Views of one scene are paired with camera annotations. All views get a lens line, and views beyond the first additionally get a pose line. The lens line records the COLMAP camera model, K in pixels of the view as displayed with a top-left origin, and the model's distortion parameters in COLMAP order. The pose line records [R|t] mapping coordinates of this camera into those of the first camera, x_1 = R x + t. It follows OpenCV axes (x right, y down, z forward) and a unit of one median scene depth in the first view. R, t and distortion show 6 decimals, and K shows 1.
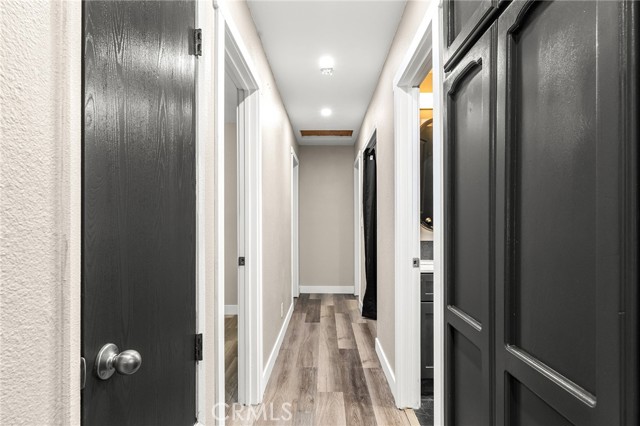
lens RADIAL K [[346.9, 0, 320.7], [0, 346.9, 220.6], [0, 0, 1]] dist [0.000613, 0.000455]
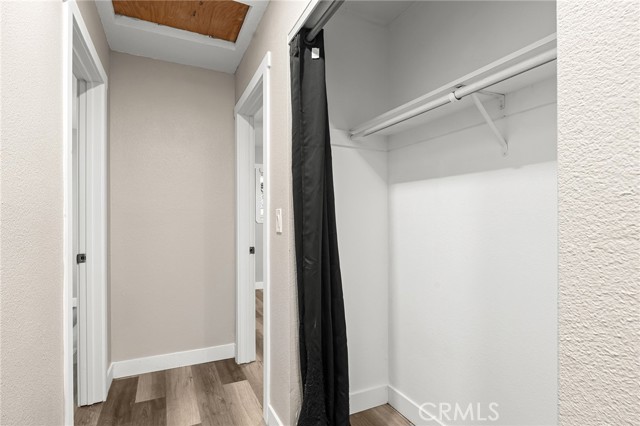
lens RADIAL K [[312.0, 0, 318.8], [0, 312.0, 216.4], [0, 0, 1]] dist [-0.000238, -0.000477]
pose [[0.888851, 0.000323, 0.458197, -0.006998], [-0.003172, 0.999980, 0.005449, -0.002152], [-0.458186, -0.006297, 0.888834, 0.565275]]
